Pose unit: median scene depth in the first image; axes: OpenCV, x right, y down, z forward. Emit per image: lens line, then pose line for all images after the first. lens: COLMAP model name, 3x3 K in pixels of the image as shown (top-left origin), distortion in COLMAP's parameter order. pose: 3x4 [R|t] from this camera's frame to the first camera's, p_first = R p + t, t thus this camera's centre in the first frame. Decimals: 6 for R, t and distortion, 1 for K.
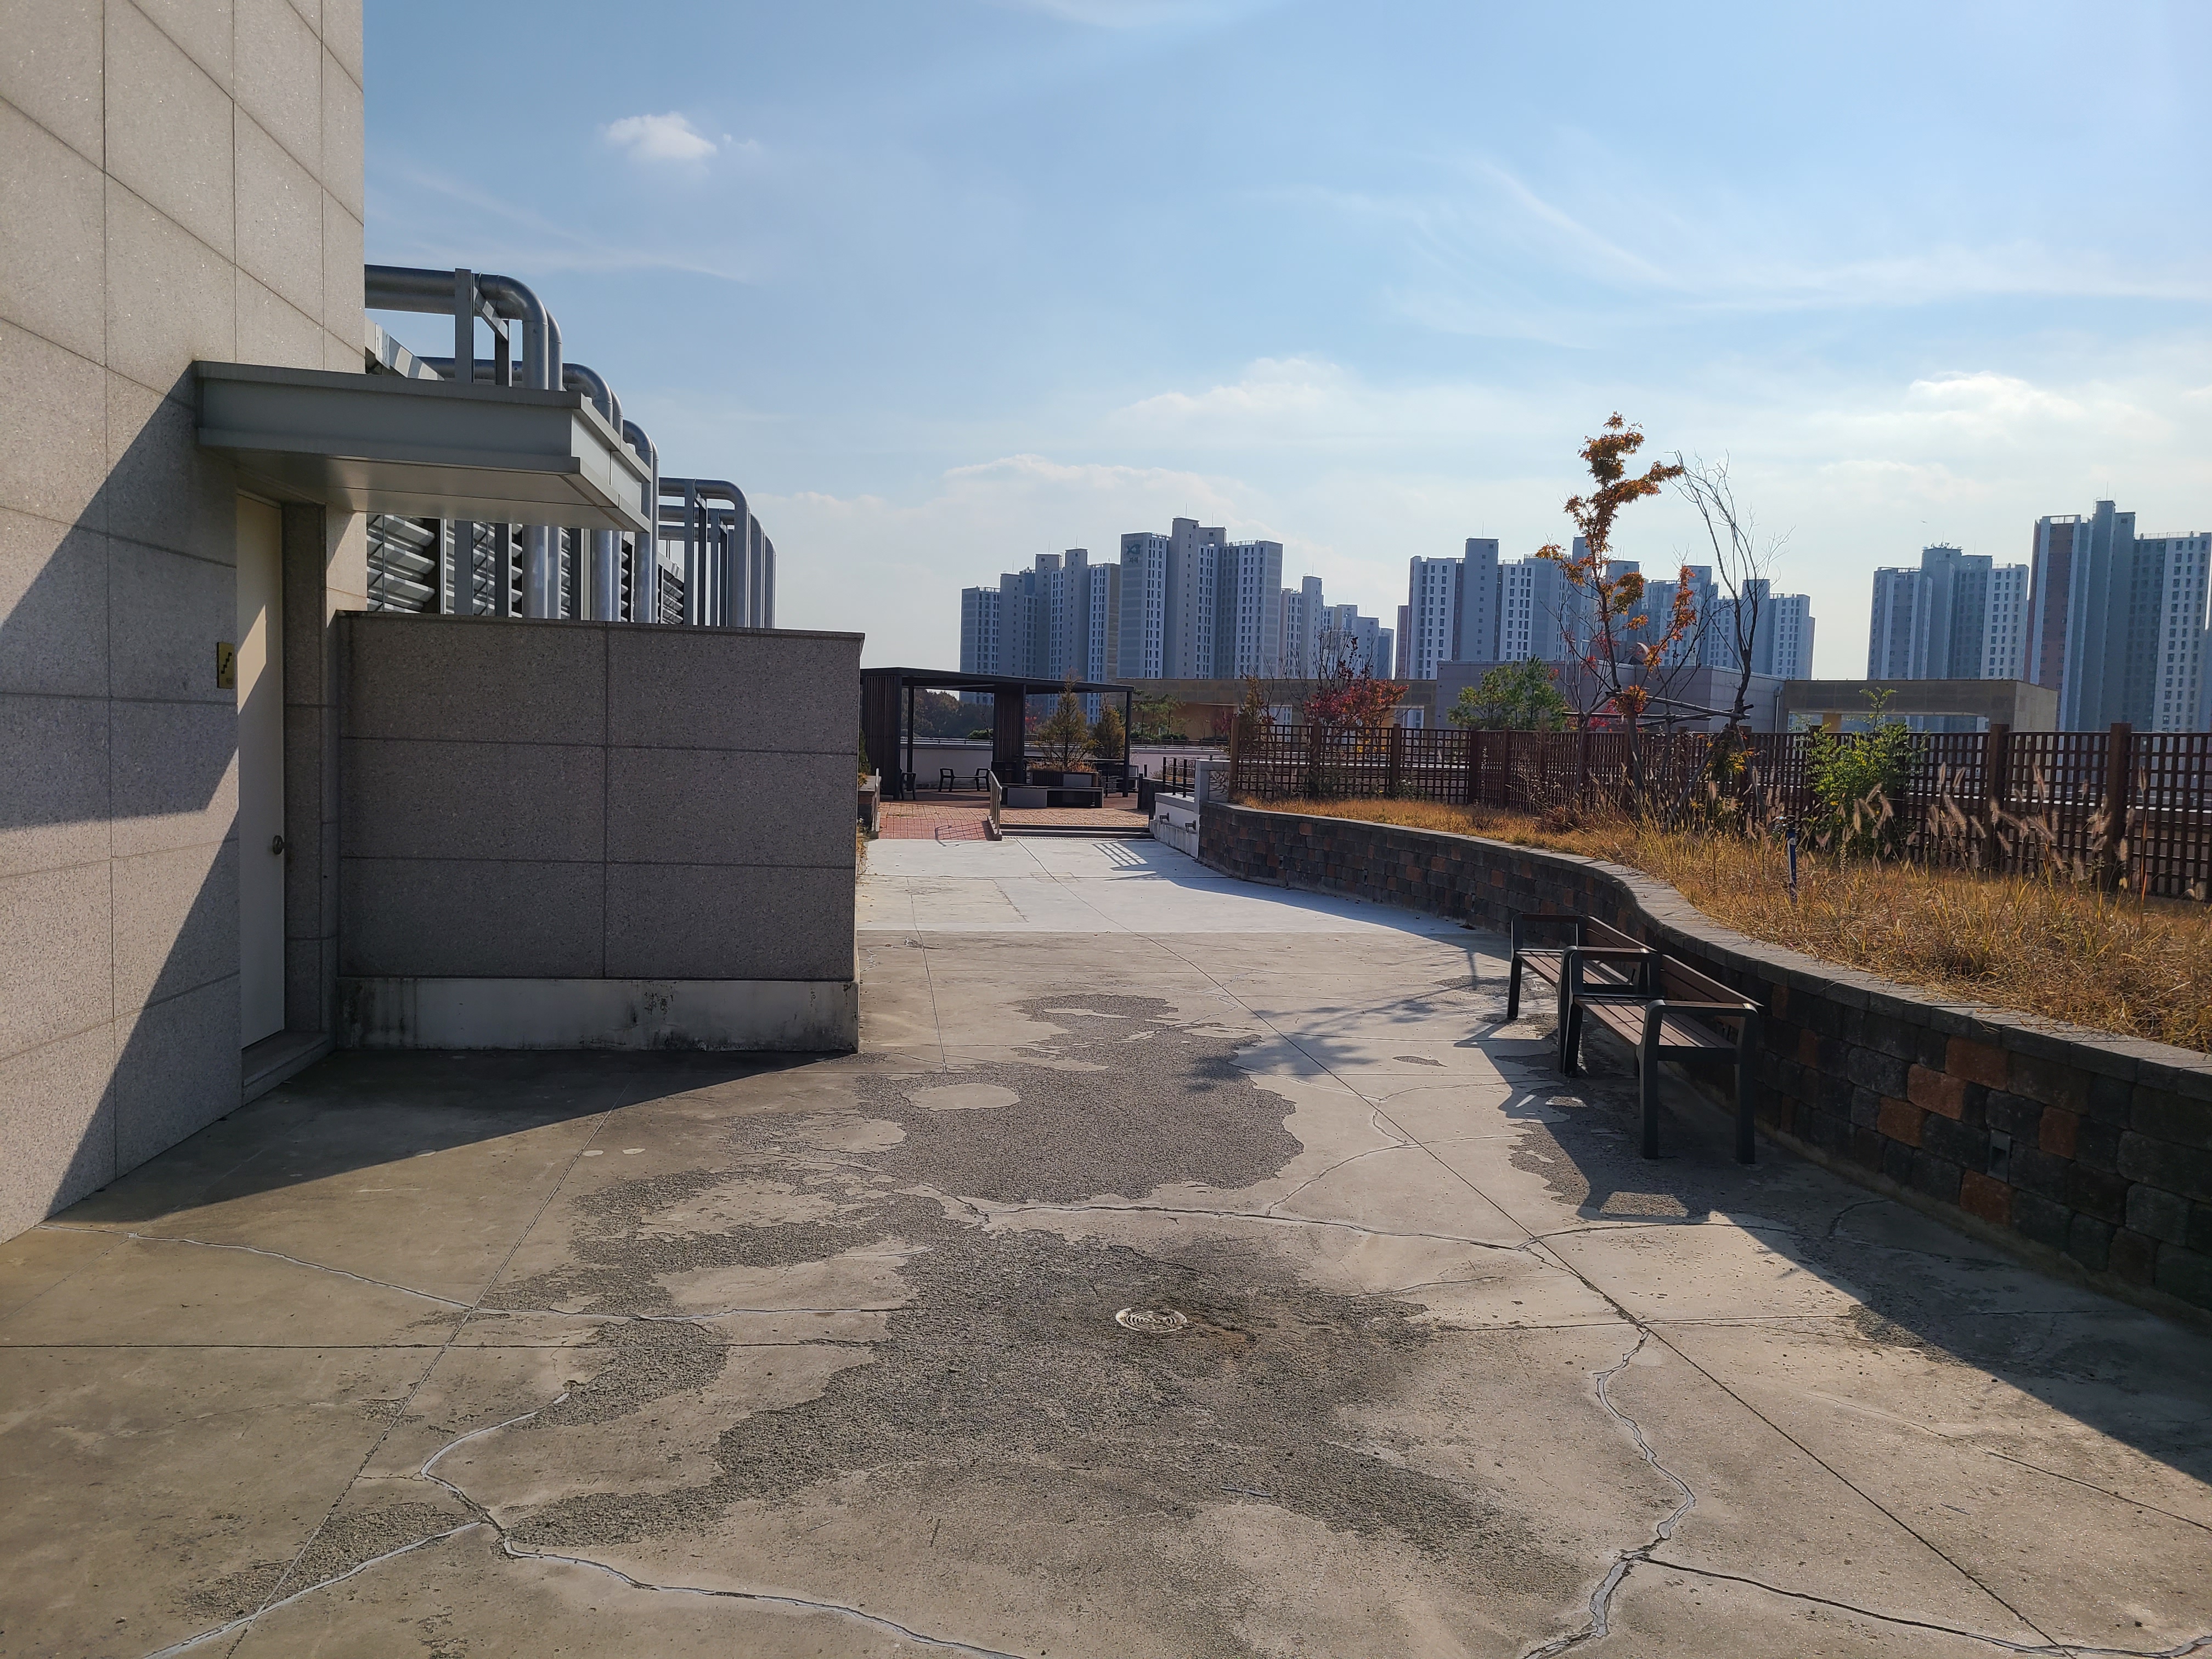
lens RADIAL K [[1716.0, 0, 1106.0], [0, 1716.0, 829.5], [0, 0, 1]] dist [0.053824, -0.000668]
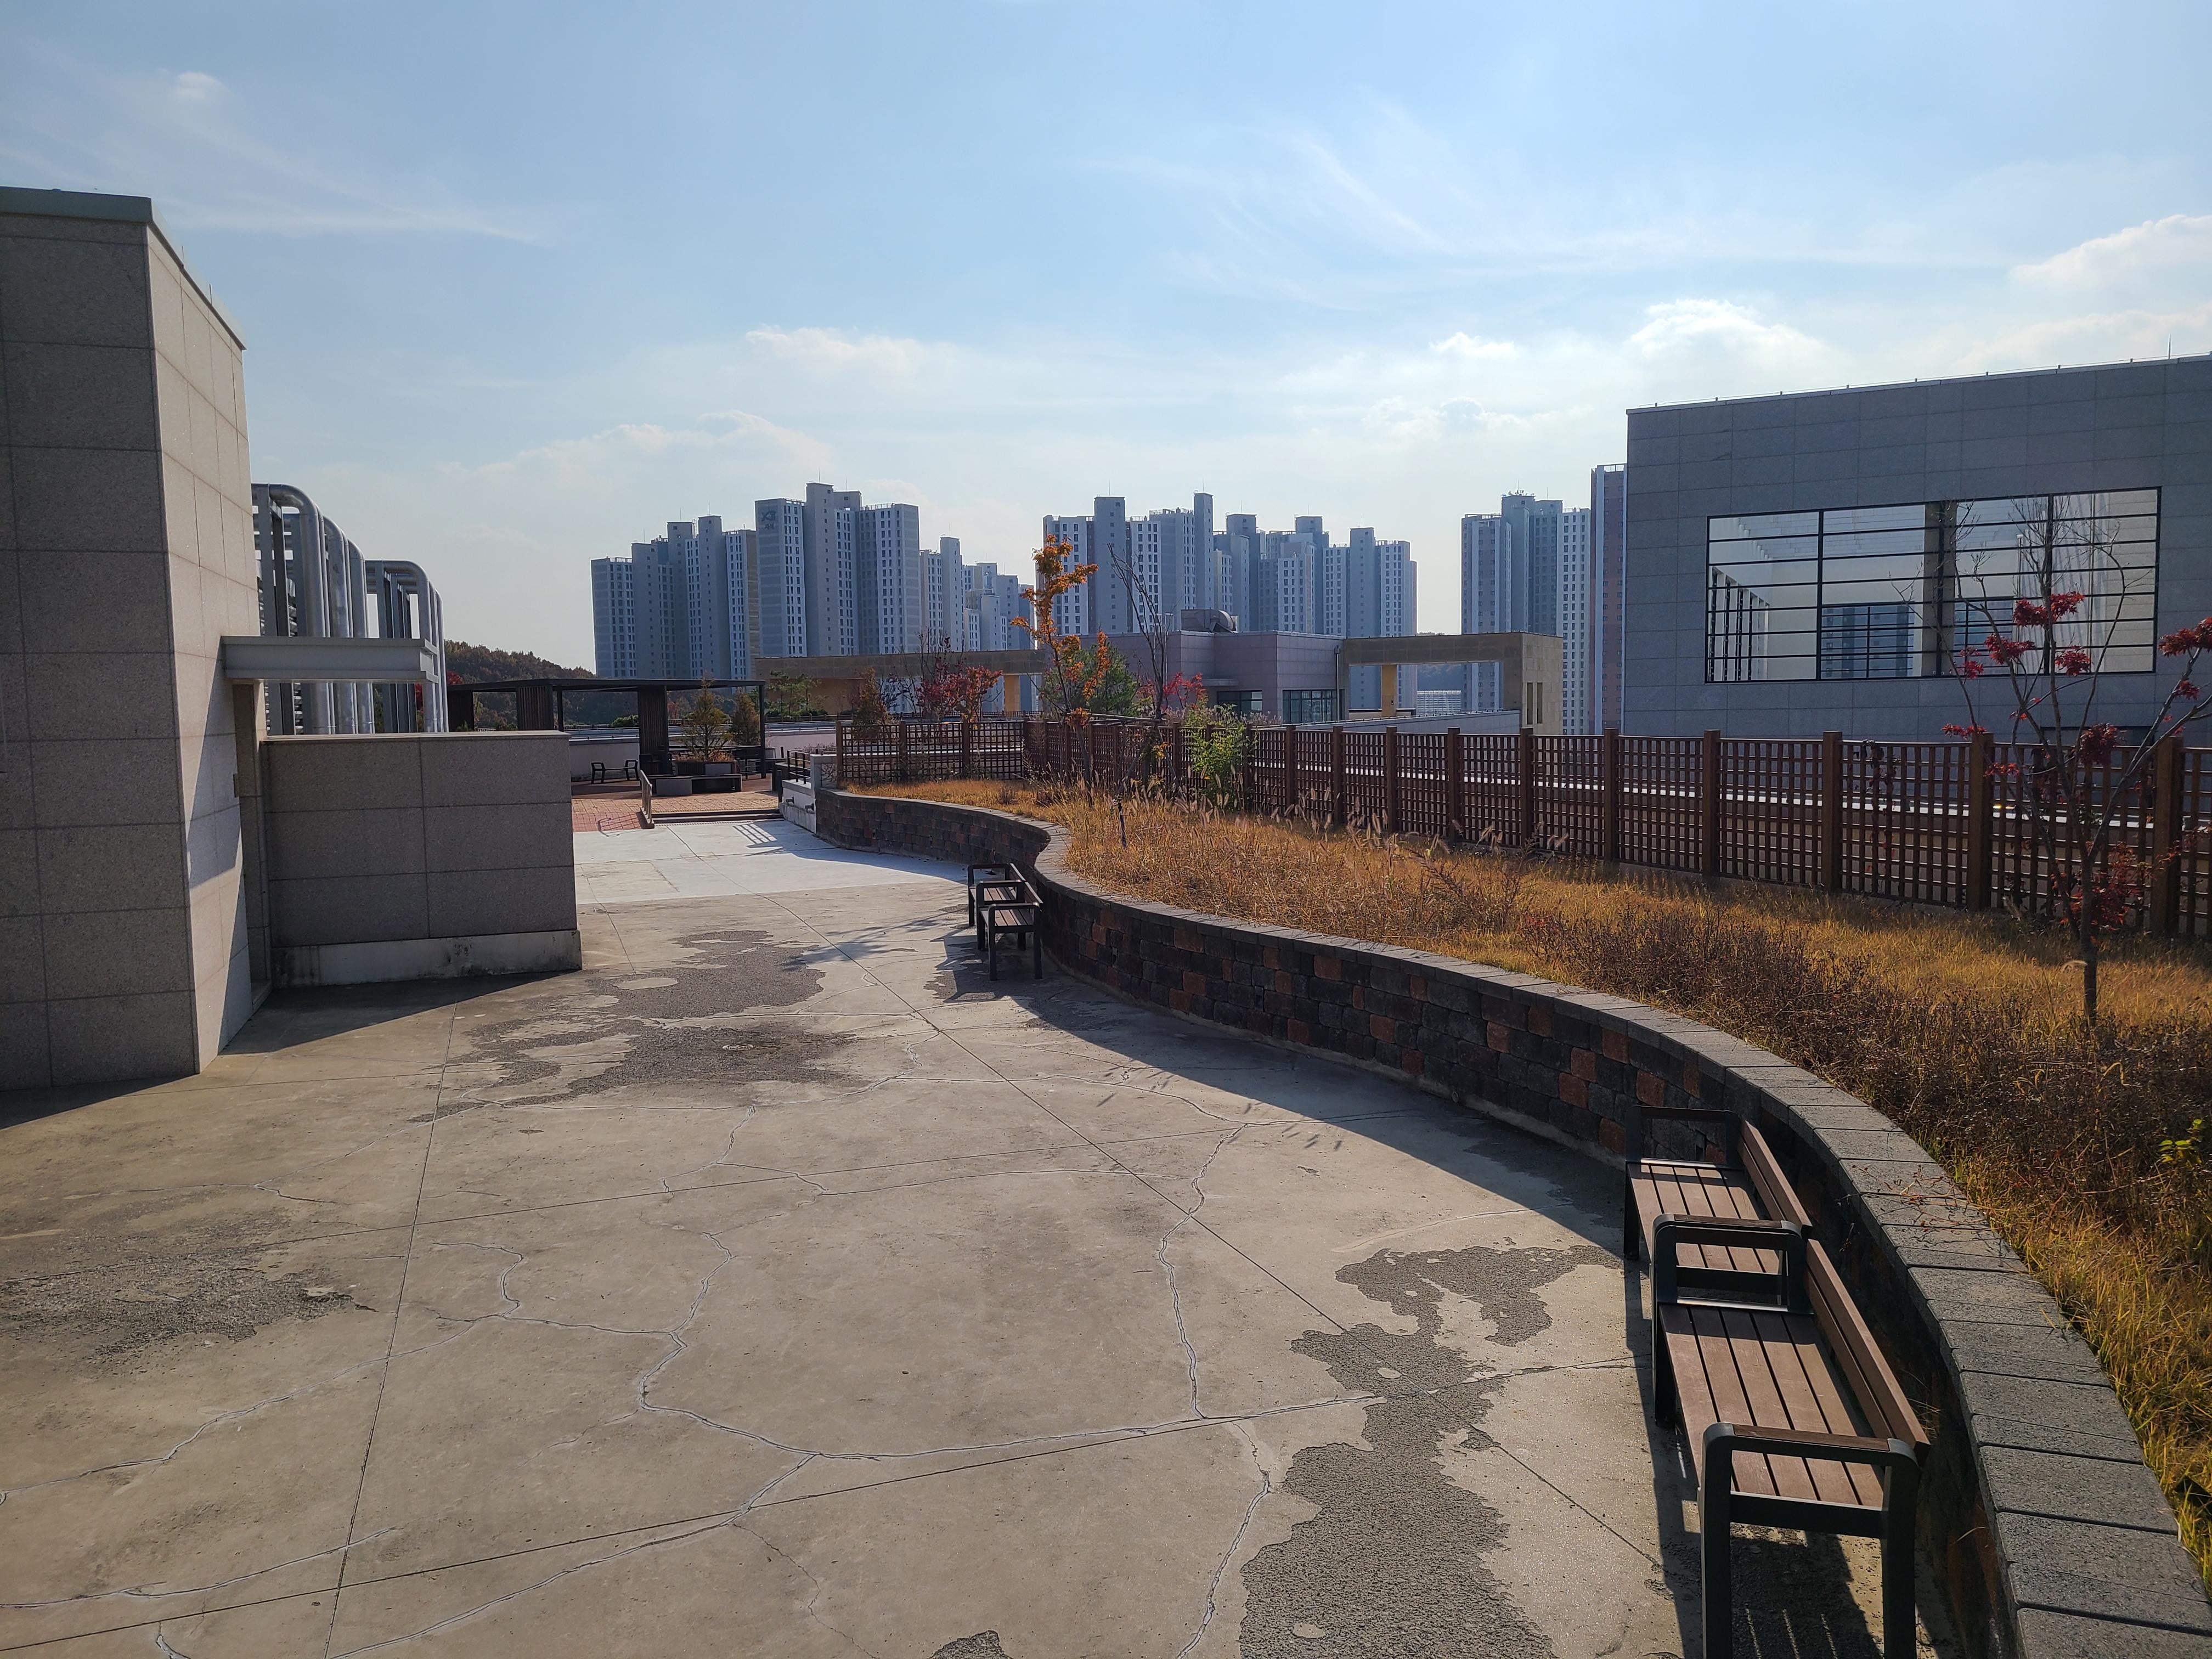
lens RADIAL K [[1716.0, 0, 1106.0], [0, 1716.0, 829.5], [0, 0, 1]] dist [0.053824, -0.000668]
pose [[0.978683, -0.064446, 0.195004, 0.005561], [0.059532, 0.997746, 0.030961, -0.004460], [-0.196559, -0.018692, 0.980314, -0.101015]]
